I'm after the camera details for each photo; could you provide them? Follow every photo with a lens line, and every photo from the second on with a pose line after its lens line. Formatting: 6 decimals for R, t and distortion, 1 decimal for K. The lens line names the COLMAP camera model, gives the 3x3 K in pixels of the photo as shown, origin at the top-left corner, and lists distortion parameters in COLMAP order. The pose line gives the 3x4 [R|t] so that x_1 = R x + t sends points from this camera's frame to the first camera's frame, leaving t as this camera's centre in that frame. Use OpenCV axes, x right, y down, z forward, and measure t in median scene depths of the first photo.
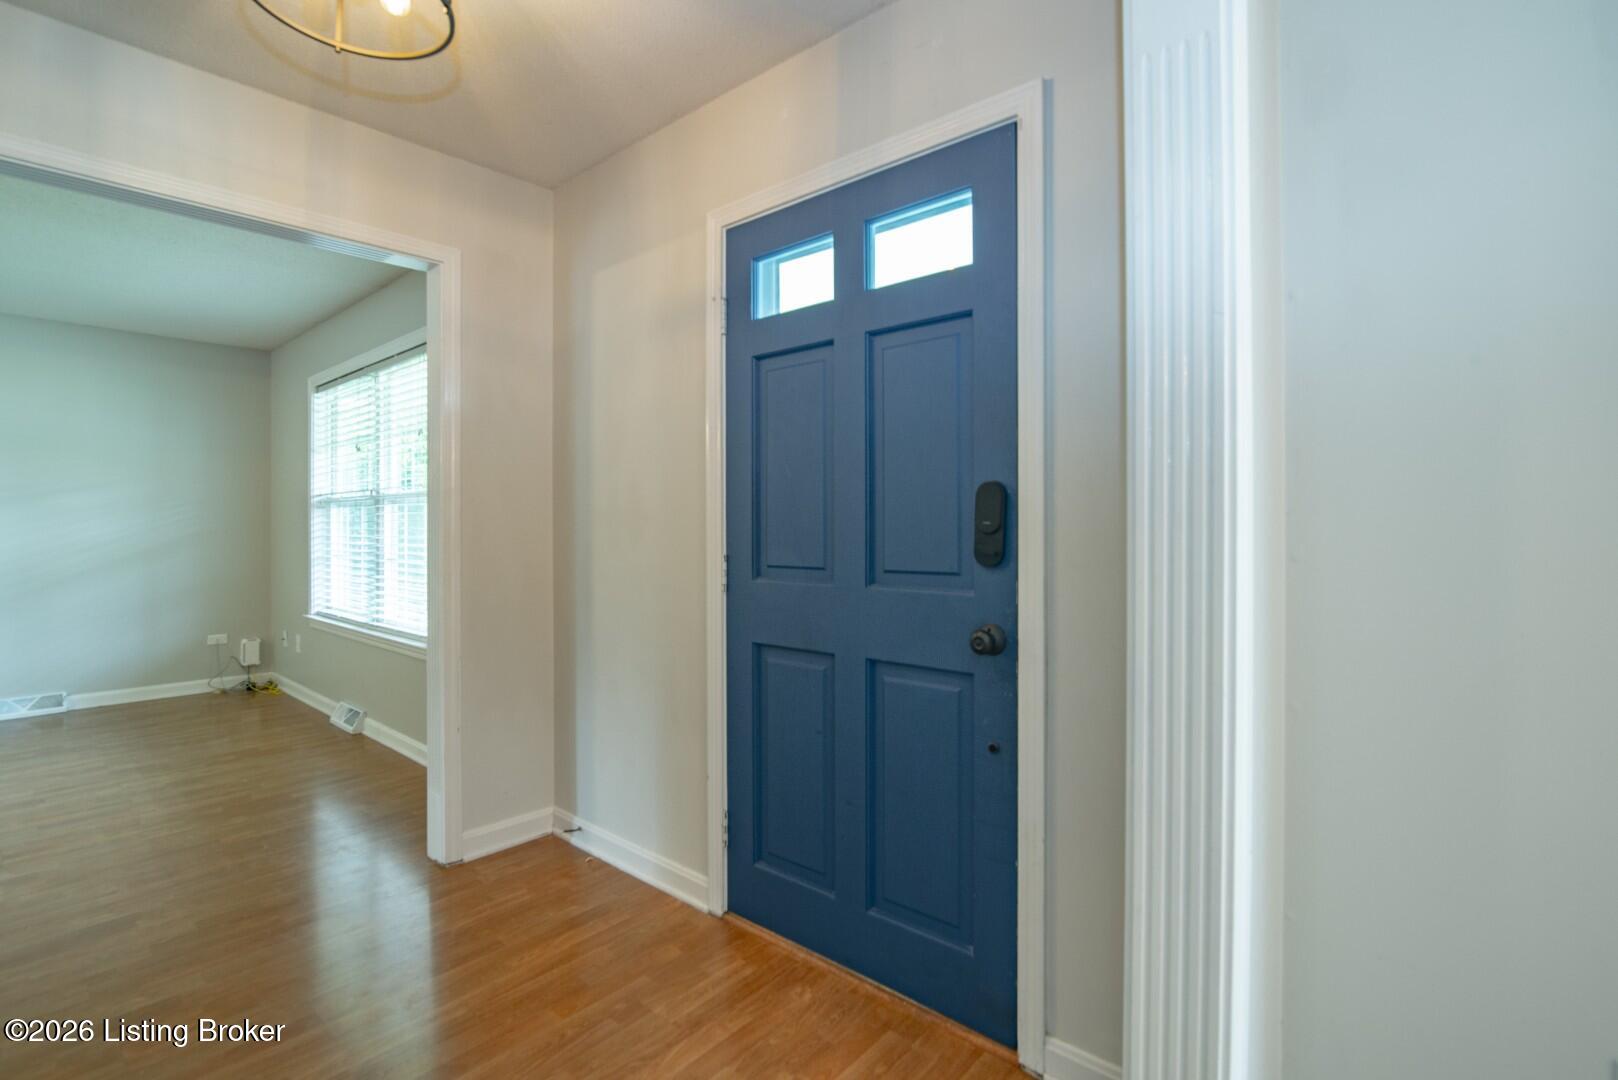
lens RADIAL K [[754.9, 0, 805.7], [0, 754.9, 527.8], [0, 0, 1]] dist [-0.001037, -0.000166]
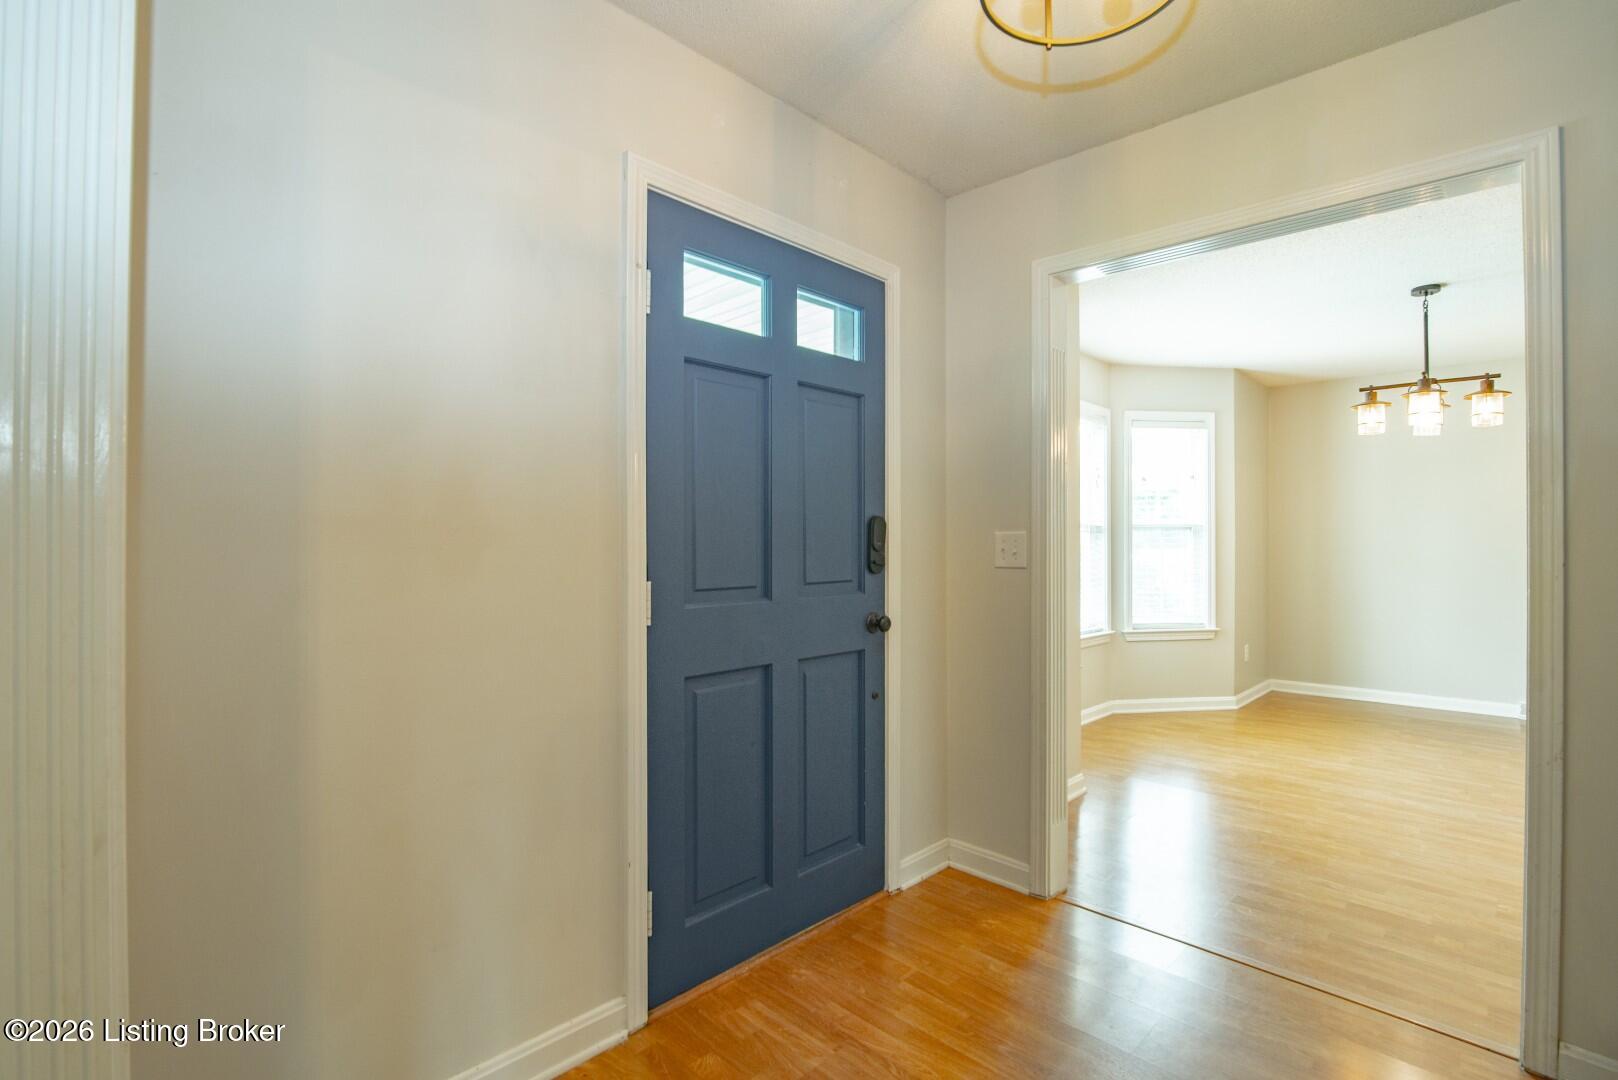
lens RADIAL K [[783.3, 0, 809.0], [0, 783.3, 540.0], [0, 0, 1]] dist [0.000159, 0.000087]
pose [[0.040915, 0.001363, 0.999162, -1.160552], [0.001317, 0.999998, -0.001418, -0.010474], [-0.999162, 0.001374, 0.040913, 0.957831]]
